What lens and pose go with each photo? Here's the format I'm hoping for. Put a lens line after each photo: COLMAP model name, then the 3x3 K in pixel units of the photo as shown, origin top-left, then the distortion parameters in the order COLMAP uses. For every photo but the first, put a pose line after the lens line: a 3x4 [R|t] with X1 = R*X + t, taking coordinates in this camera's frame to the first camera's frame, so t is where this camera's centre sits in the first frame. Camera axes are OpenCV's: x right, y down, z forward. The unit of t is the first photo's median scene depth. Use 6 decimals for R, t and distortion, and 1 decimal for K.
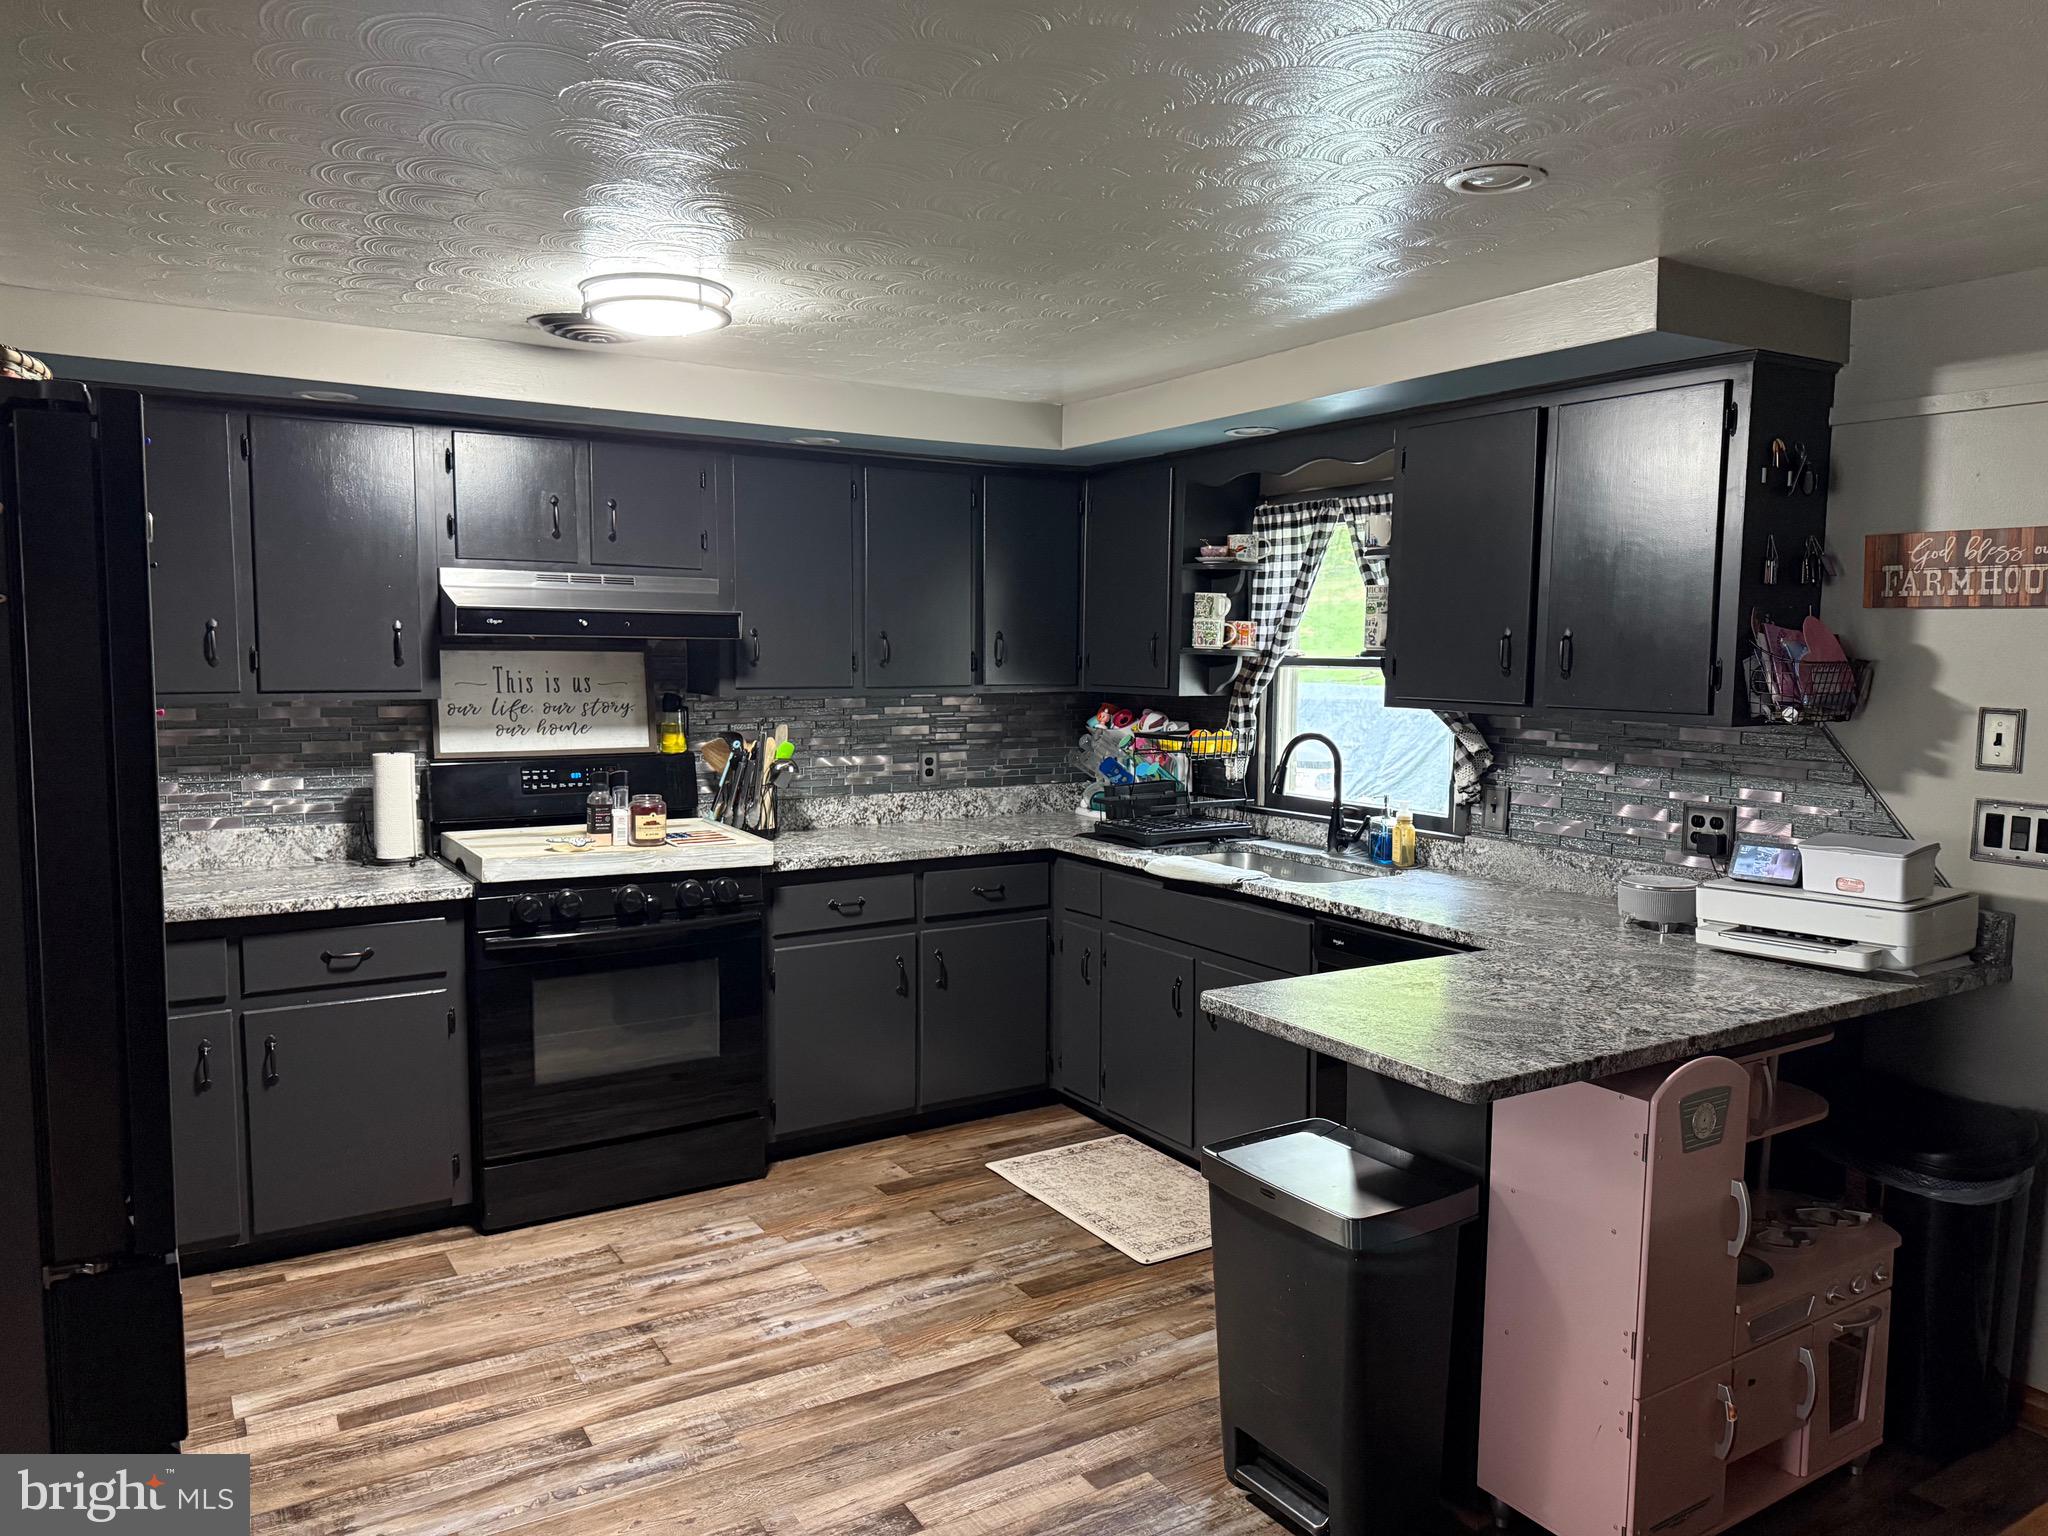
lens RADIAL K [[1428.9, 0, 1026.1], [0, 1428.9, 773.0], [0, 0, 1]] dist [0.055943, -0.047691]
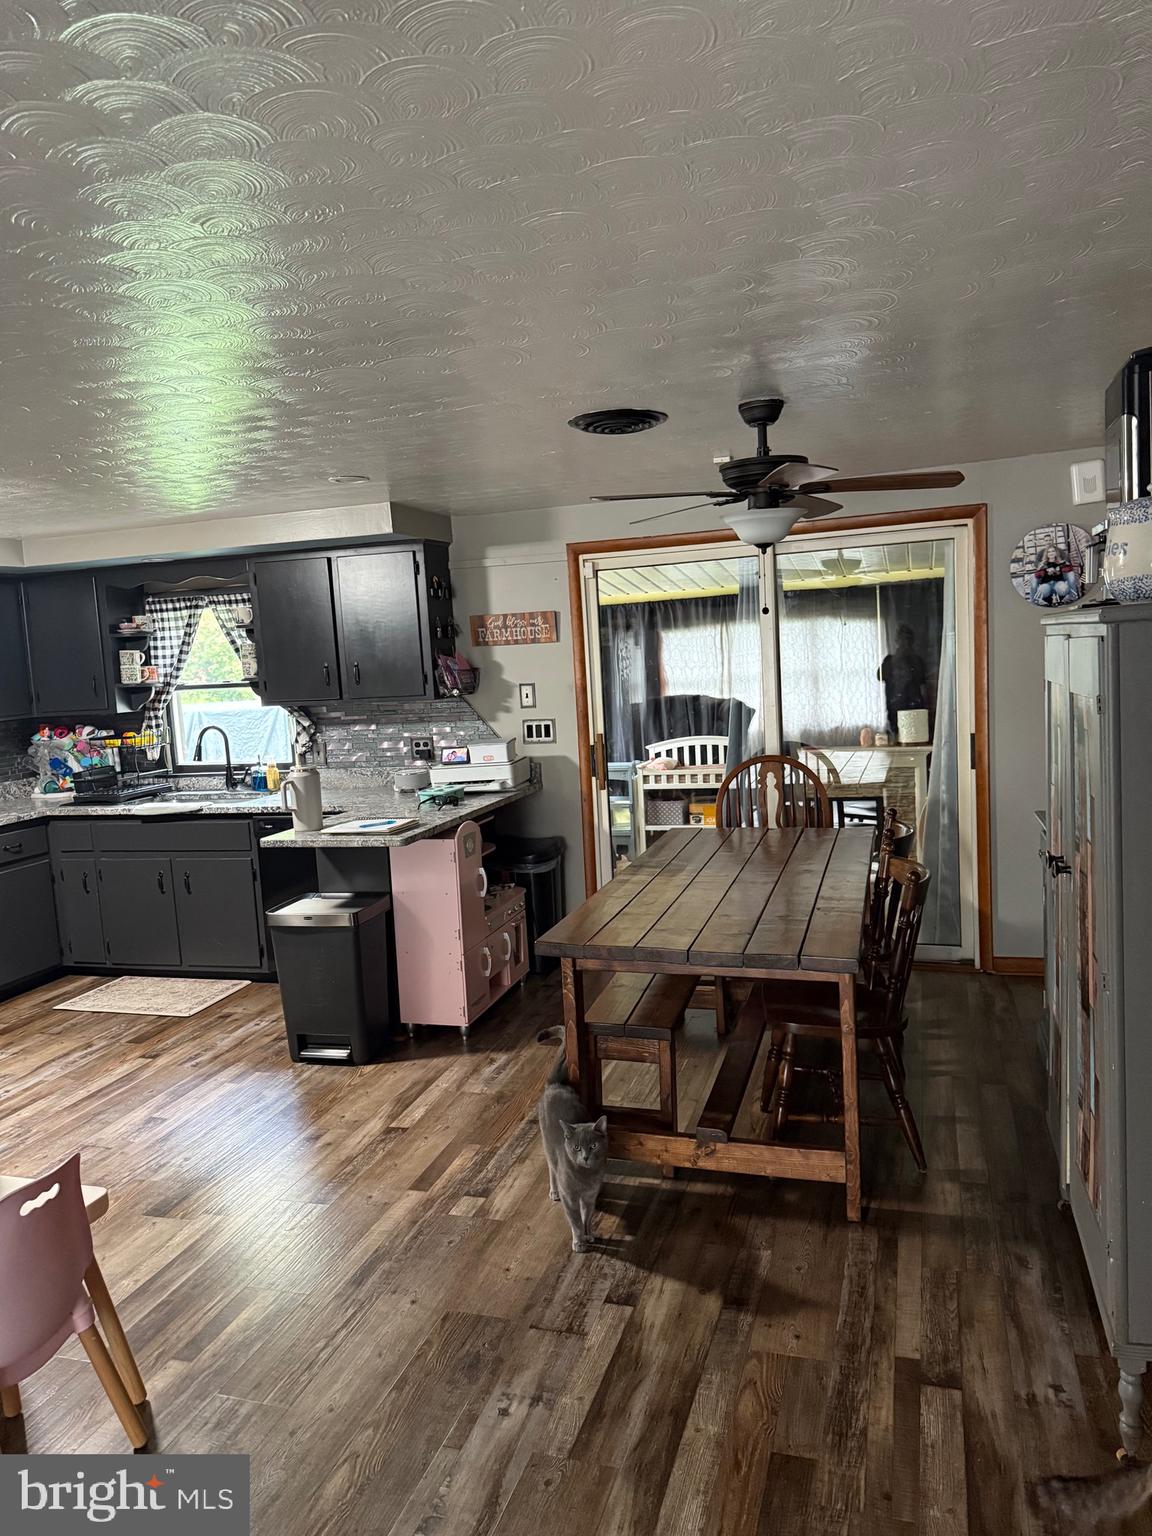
lens RADIAL K [[1071.6, 0, 579.3], [0, 1071.6, 764.7], [0, 0, 1]] dist [0.055943, -0.047691]
pose [[0.758318, -0.121103, 0.640537, -0.367482], [0.121885, 0.991605, 0.043180, 0.020635], [-0.640388, 0.045328, 0.766713, -0.380346]]
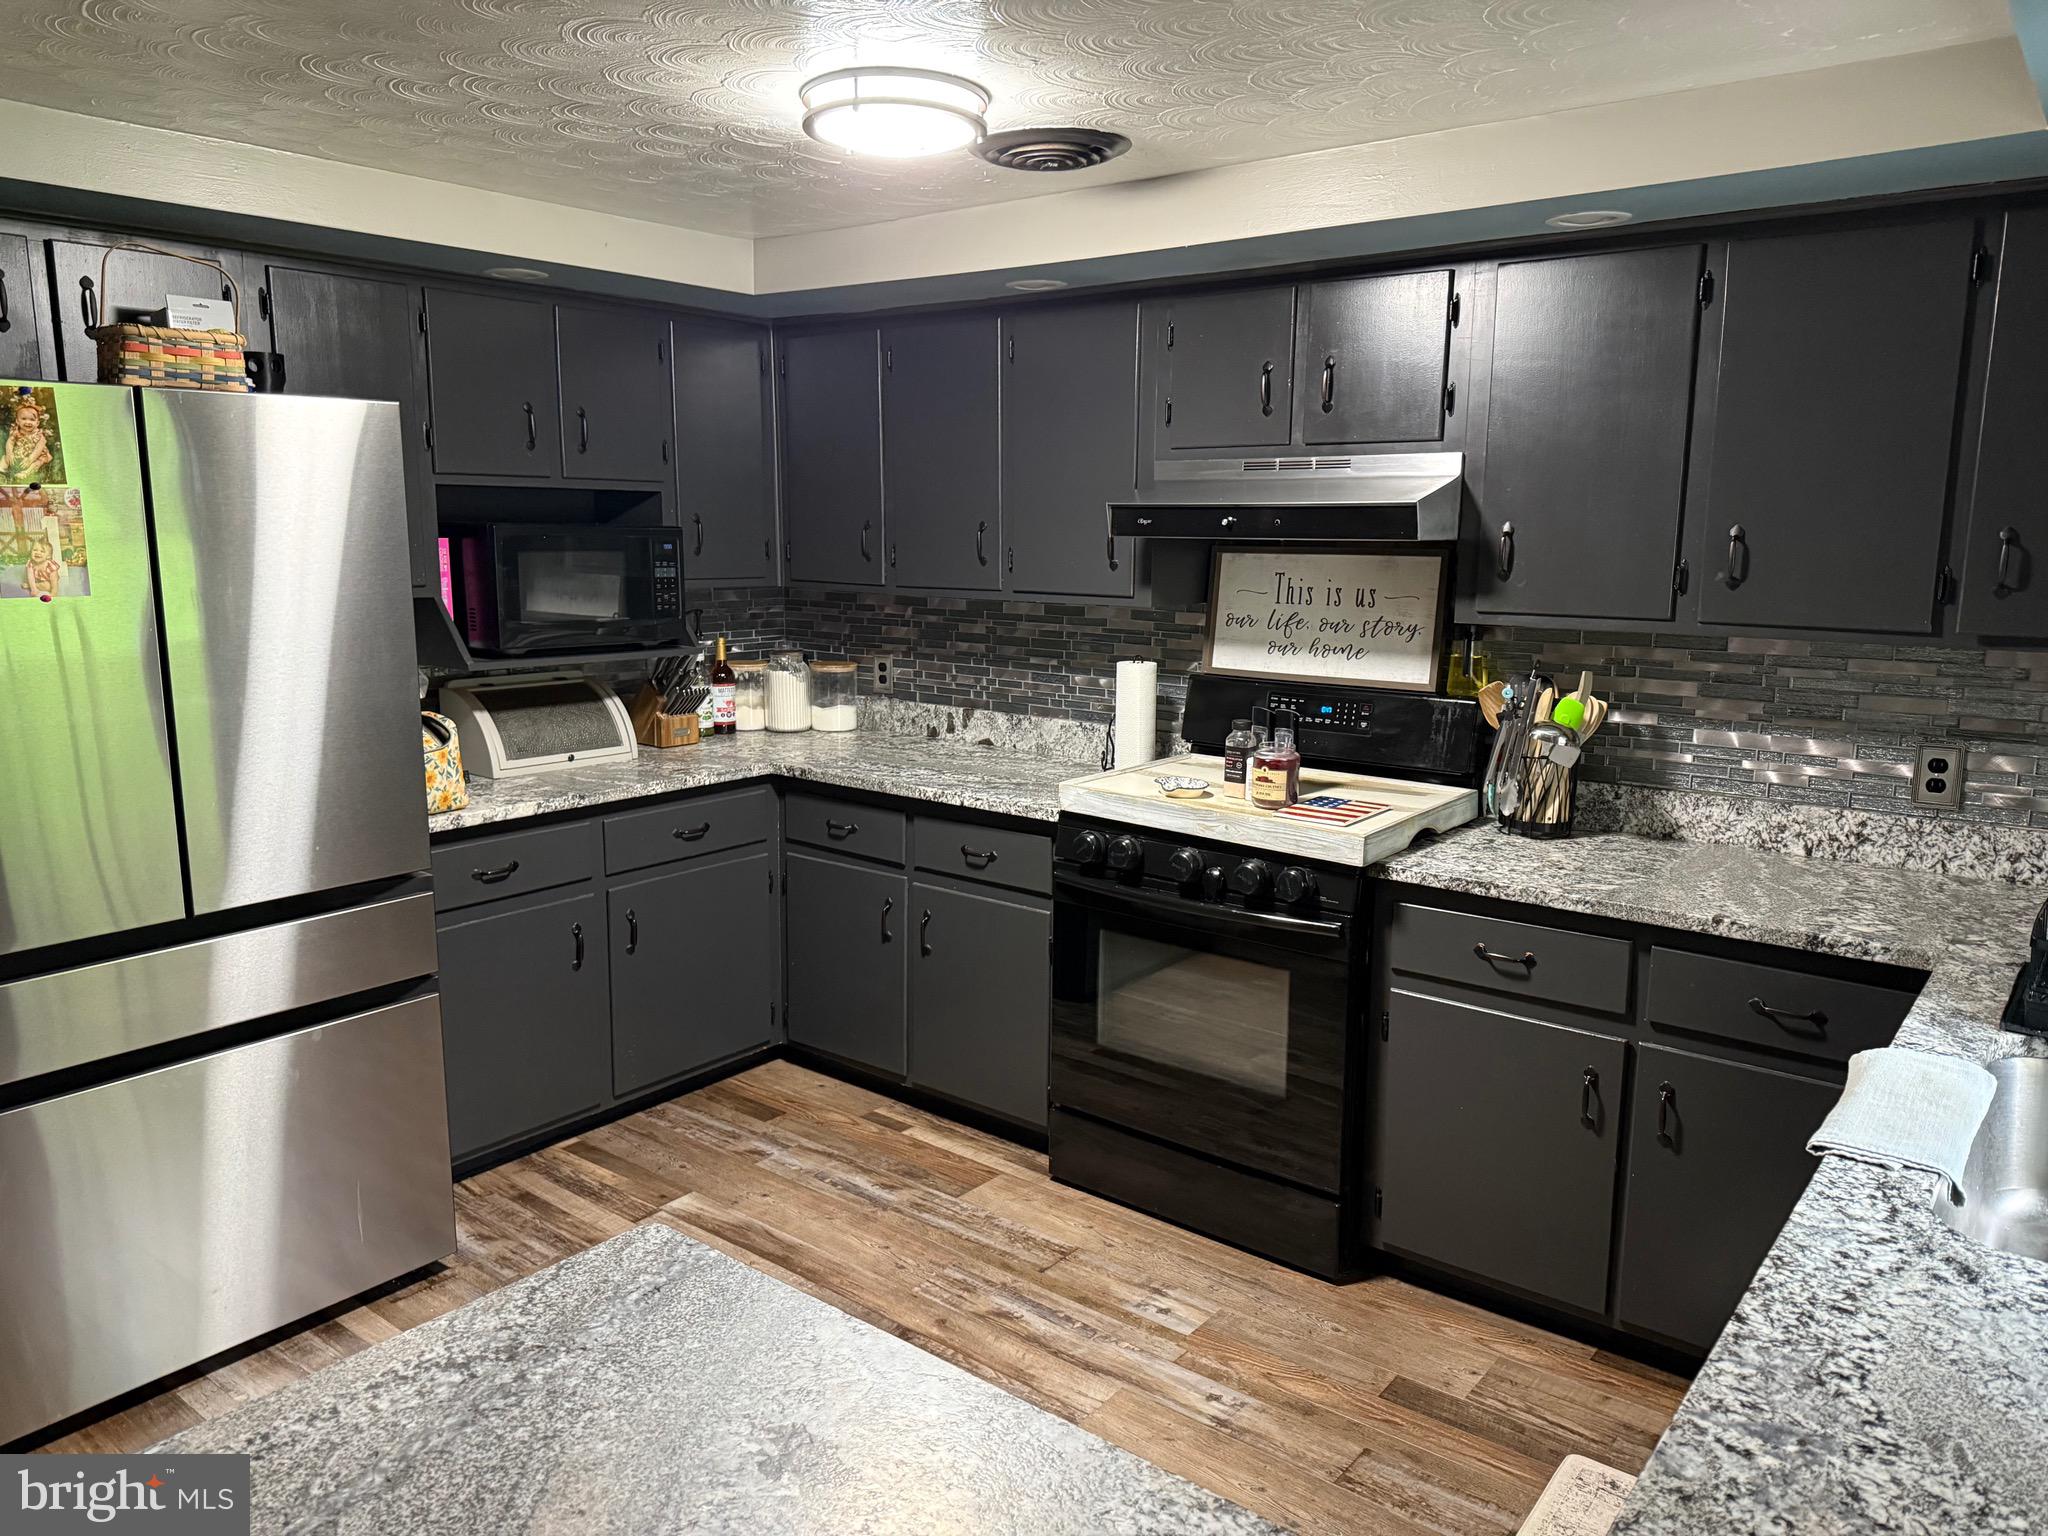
lens RADIAL K [[1428.9, 0, 1035.3], [0, 1428.9, 767.3], [0, 0, 1]] dist [0.055943, -0.047691]
pose [[0.344090, 0.157333, -0.925661, 0.438175], [-0.089138, 0.986882, 0.134604, -0.068981], [0.934696, 0.036196, 0.353601, 0.638013]]
